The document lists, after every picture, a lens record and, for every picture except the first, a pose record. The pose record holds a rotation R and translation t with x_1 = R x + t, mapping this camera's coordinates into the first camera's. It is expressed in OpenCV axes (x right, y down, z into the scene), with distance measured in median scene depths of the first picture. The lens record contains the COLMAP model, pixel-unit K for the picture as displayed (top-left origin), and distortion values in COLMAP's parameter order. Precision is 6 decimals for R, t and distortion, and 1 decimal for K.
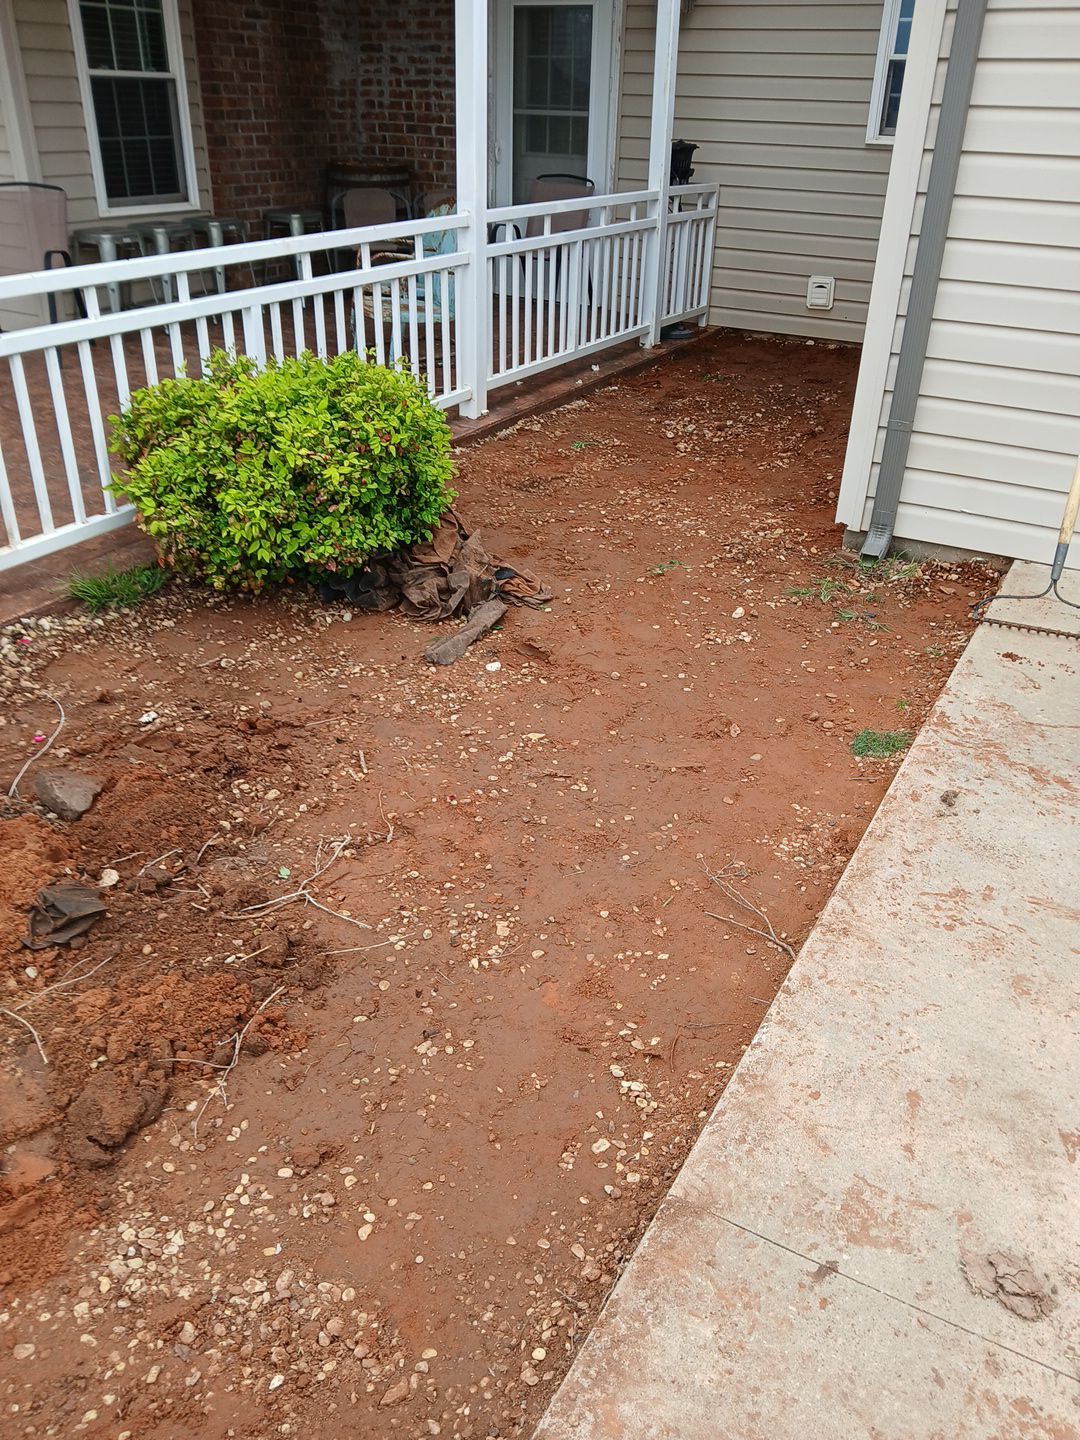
lens RADIAL K [[1124.9, 0, 540.0], [0, 1124.9, 720.0], [0, 0, 1]] dist [0.050526, -0.119807]
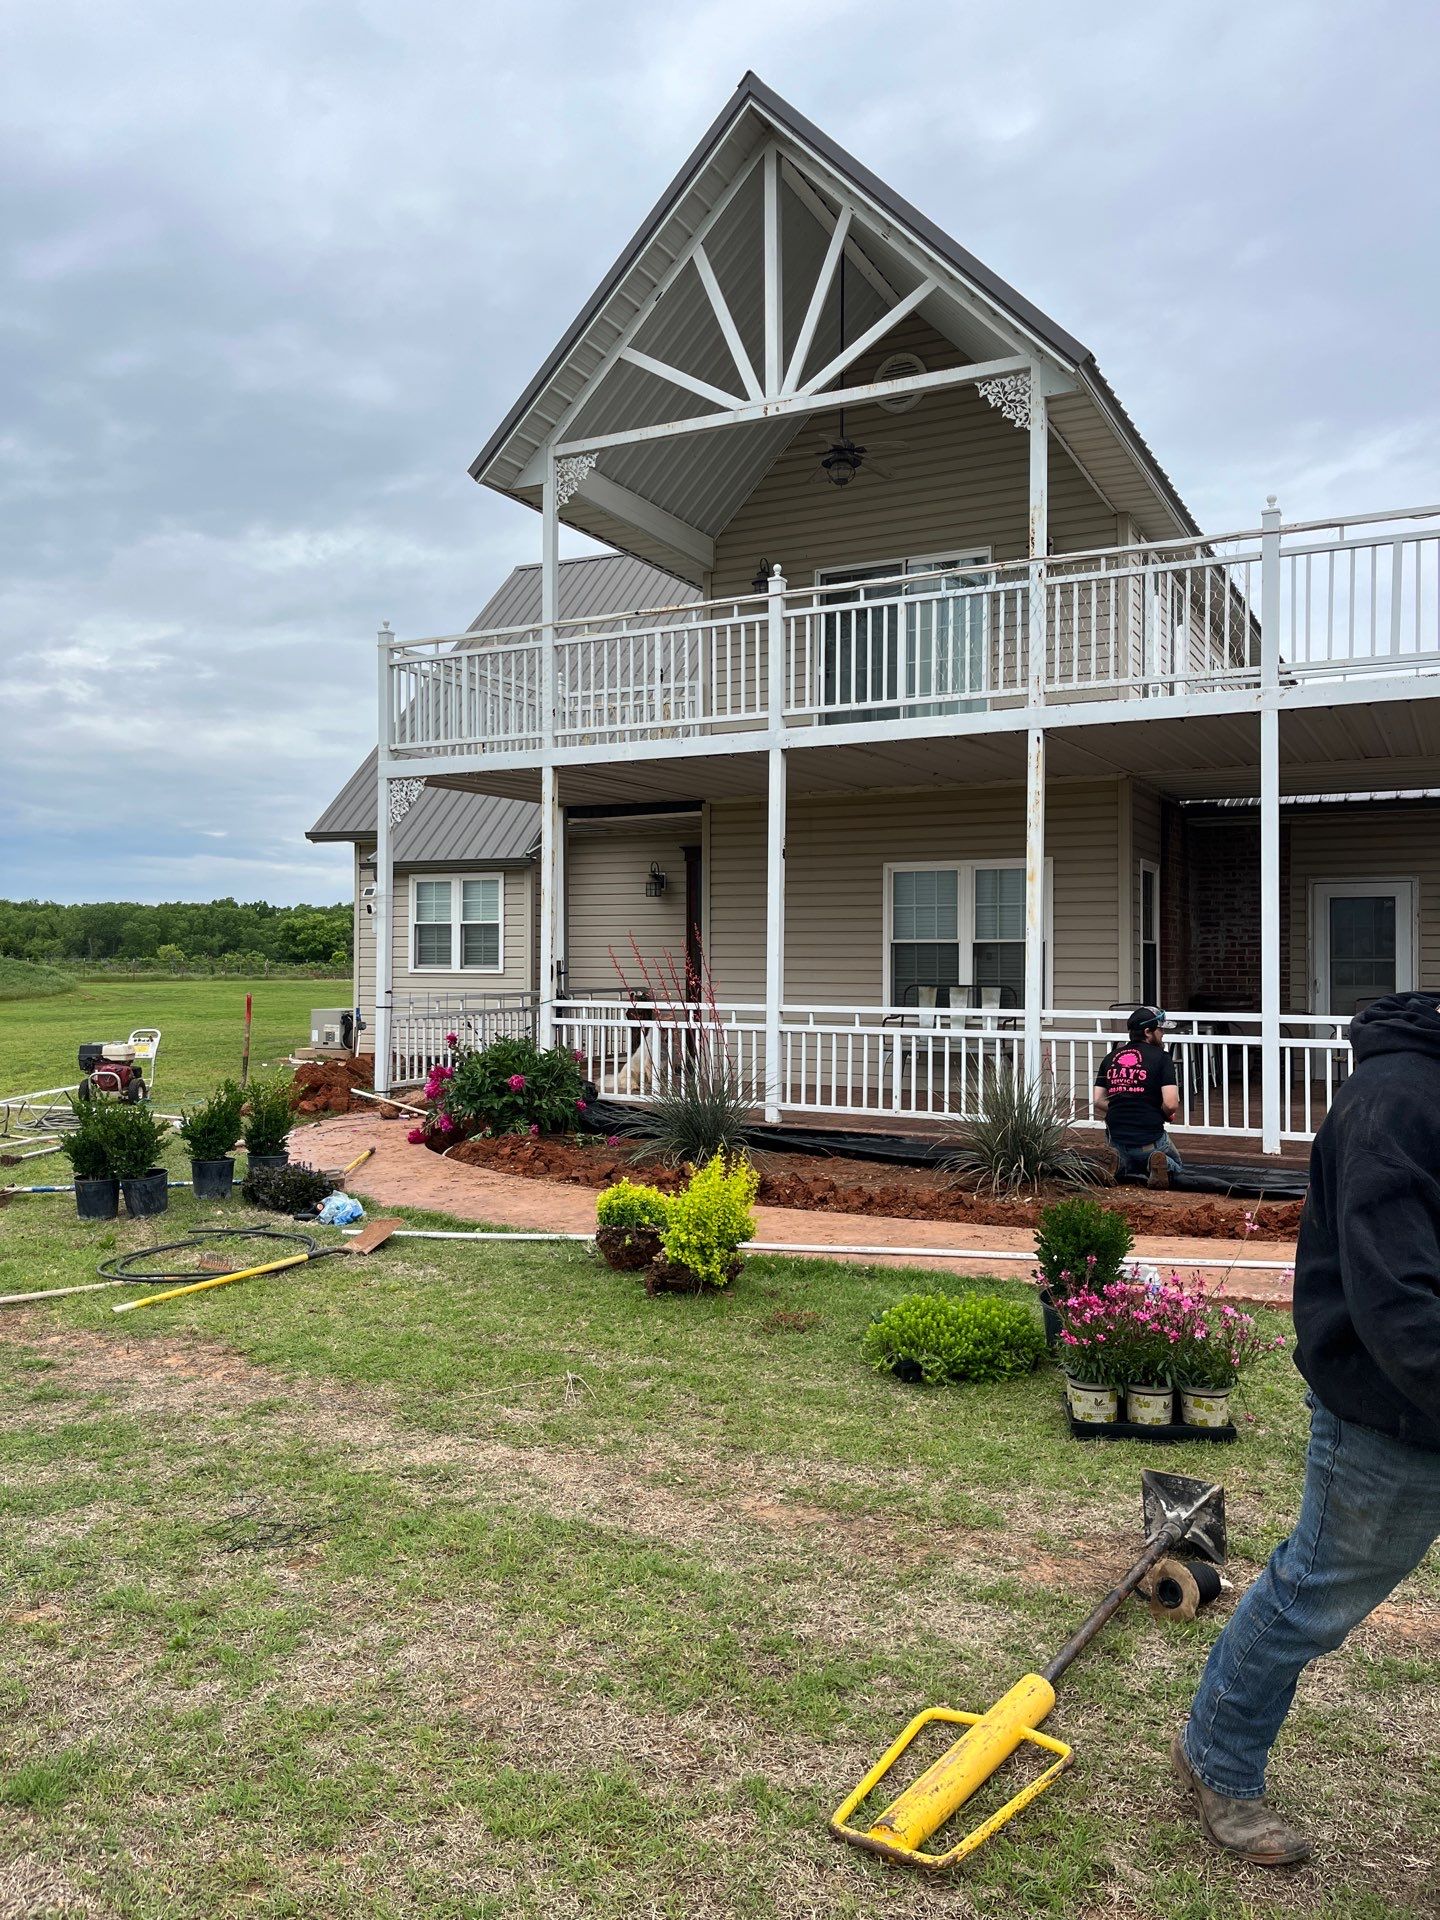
lens RADIAL K [[1420.7, 0, 749.3], [0, 1420.7, 945.2], [0, 0, 1]] dist [0.013852, -0.001103]
pose [[0.999382, -0.026632, 0.022965, -0.858687], [0.034493, 0.869497, -0.492732, 0.340324], [-0.006846, 0.493219, 0.869878, -0.632236]]
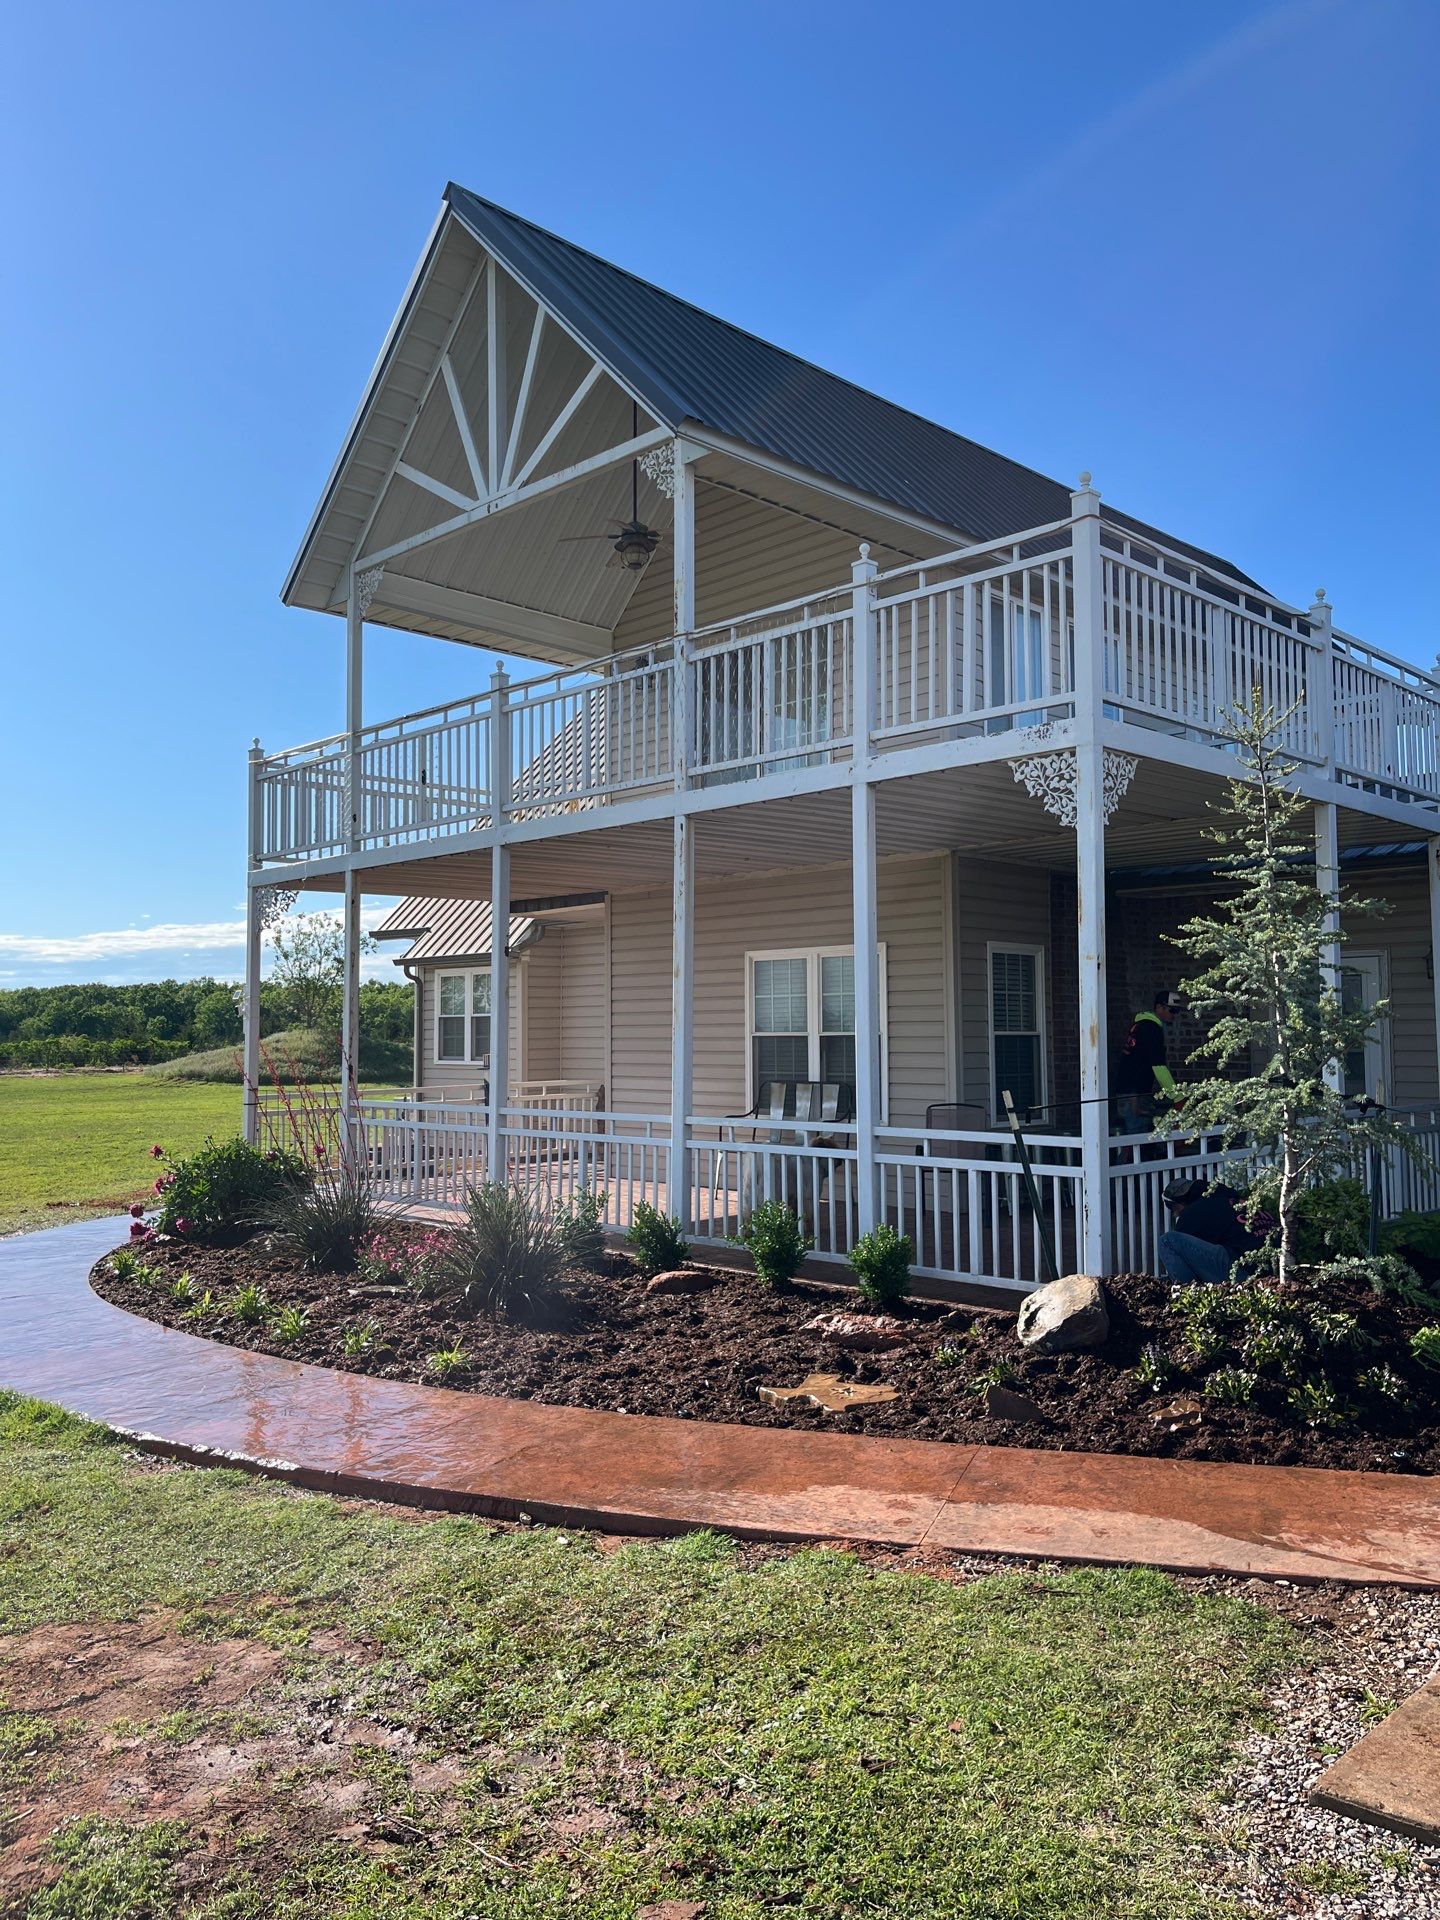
lens RADIAL K [[1451.1, 0, 699.2], [0, 1451.1, 956.1], [0, 0, 1]] dist [0.055932, -0.085439]
pose [[0.956344, -0.052329, -0.287519, -0.193841], [-0.109551, 0.847902, -0.518710, 0.284023], [0.270932, 0.527564, 0.805154, -0.535438]]
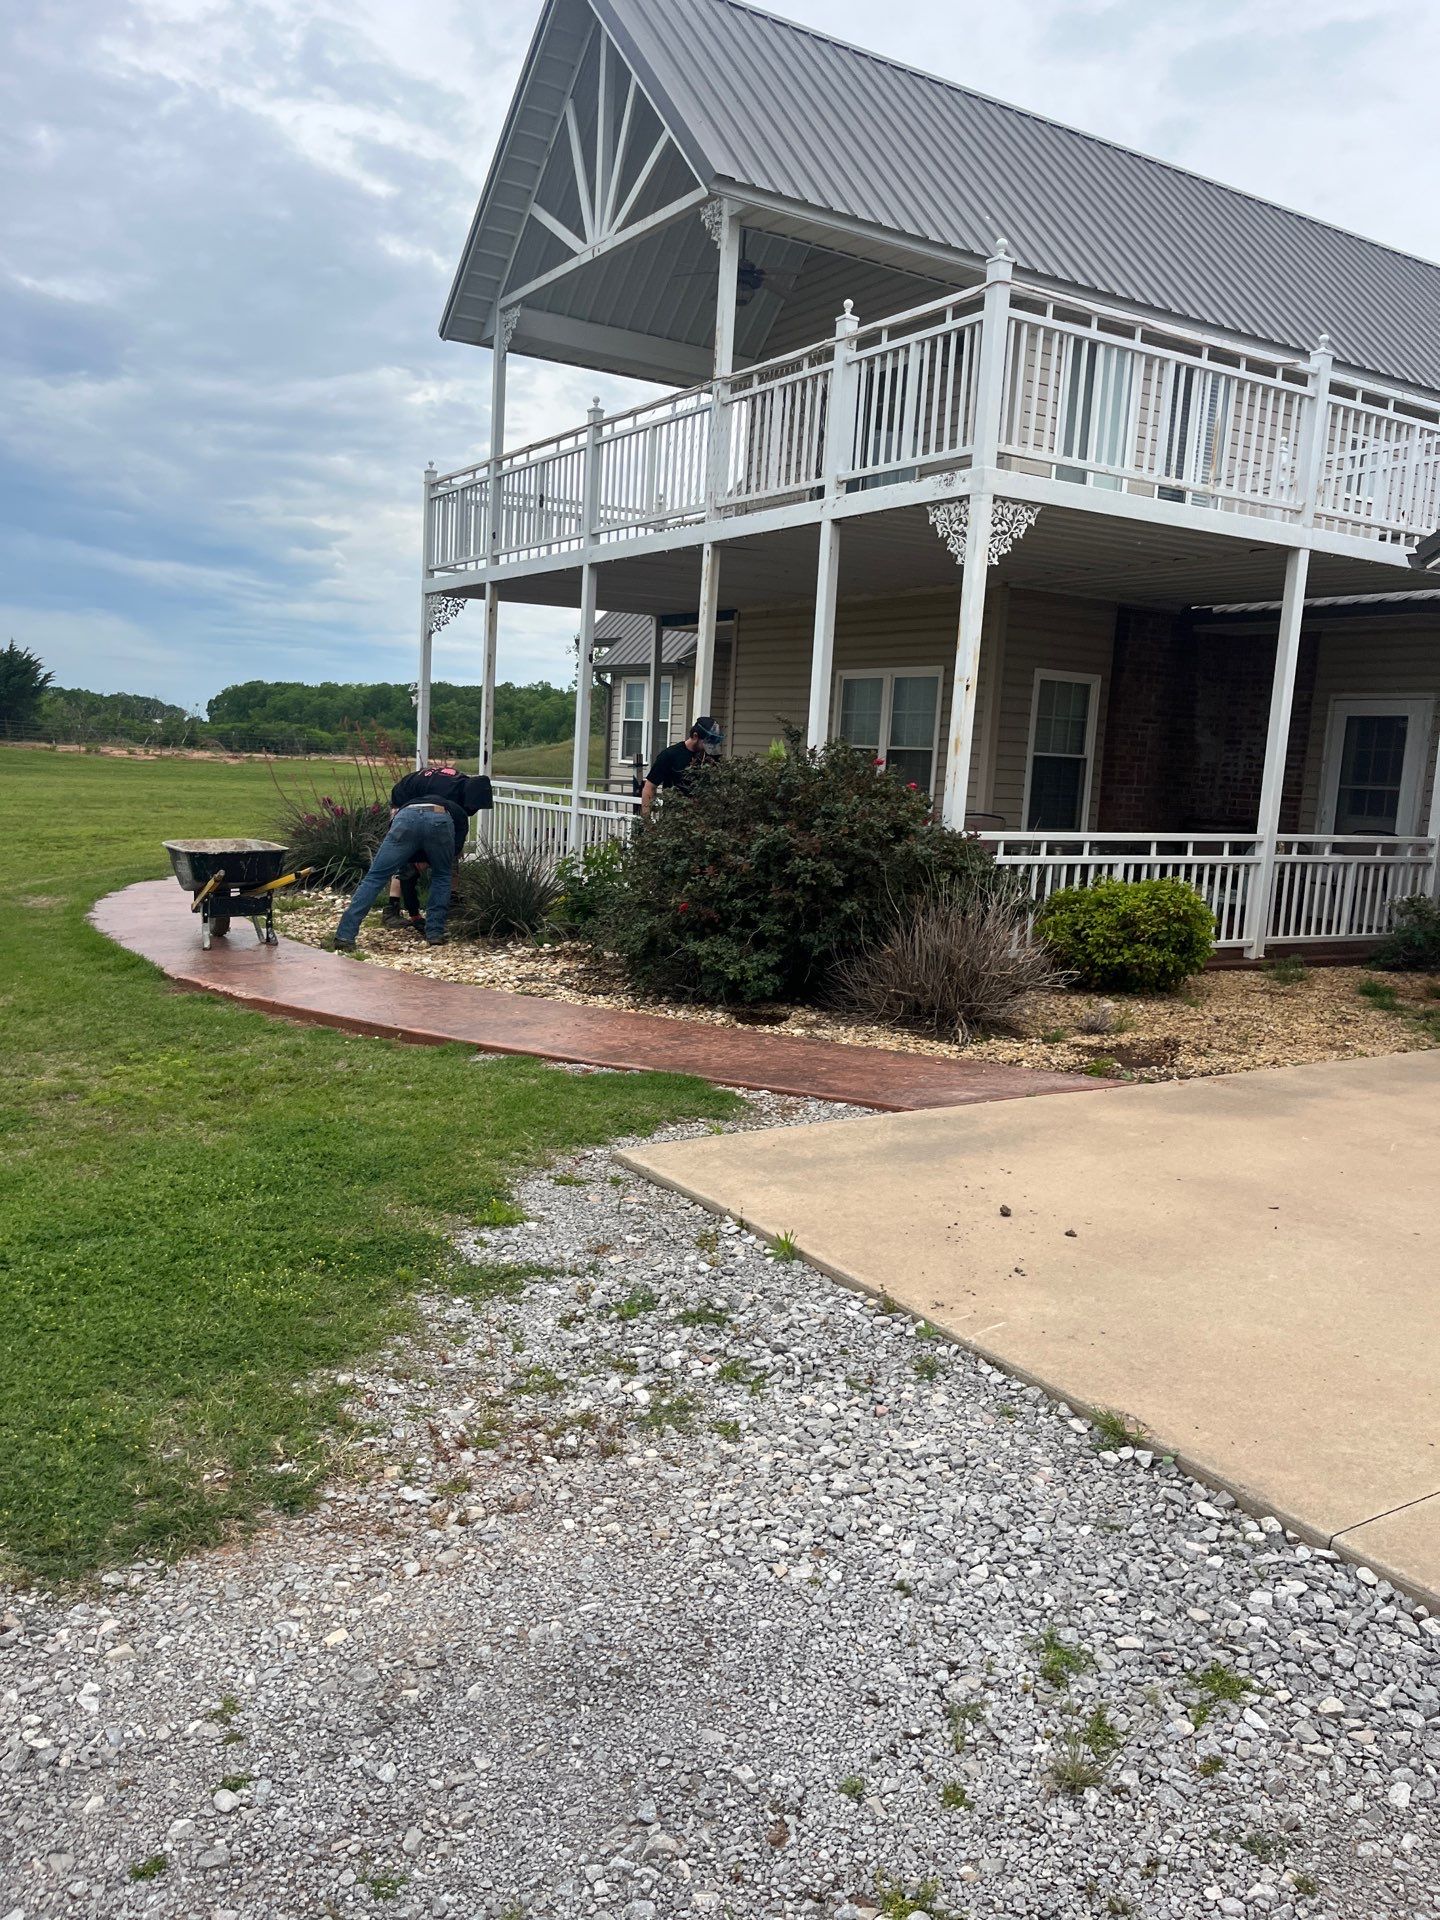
lens RADIAL K [[1462.0, 0, 692.2], [0, 1462.0, 947.7], [0, 0, 1]] dist [0.013361, 0.007547]
pose [[0.869648, 0.079371, -0.487250, 0.167569], [-0.260018, 0.912635, -0.315416, 0.366895], [0.419647, 0.400995, 0.814309, -0.630374]]
